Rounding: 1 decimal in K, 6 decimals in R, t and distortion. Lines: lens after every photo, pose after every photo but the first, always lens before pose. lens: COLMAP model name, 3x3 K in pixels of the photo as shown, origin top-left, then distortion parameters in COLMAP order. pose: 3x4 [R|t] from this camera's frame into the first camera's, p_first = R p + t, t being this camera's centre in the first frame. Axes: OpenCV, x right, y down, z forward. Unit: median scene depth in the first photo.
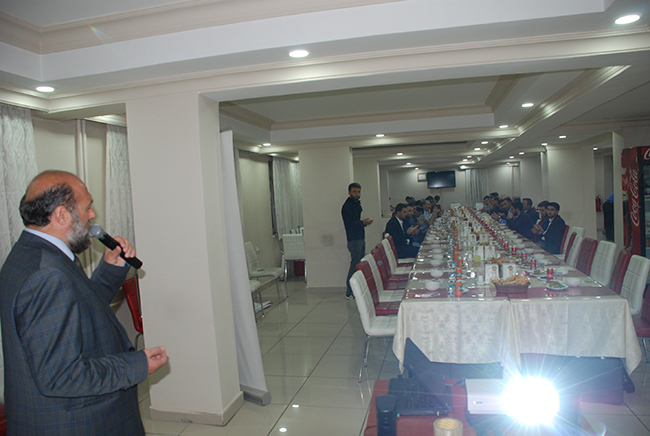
lens RADIAL K [[497.7, 0, 323.9], [0, 497.7, 195.2], [0, 0, 1]] dist [-0.099121, 0.000739]
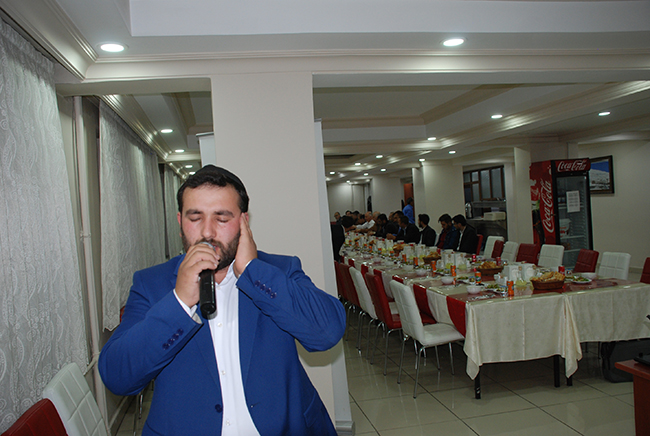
lens RADIAL K [[547.0, 0, 325.0], [0, 547.0, 218.0], [0, 0, 1]] dist [-0.006935, -0.007885]
pose [[0.909197, -0.019051, 0.415930, -0.282936], [0.021379, 0.999771, -0.000939, 0.018325], [-0.415817, 0.009746, 0.909396, 0.060087]]
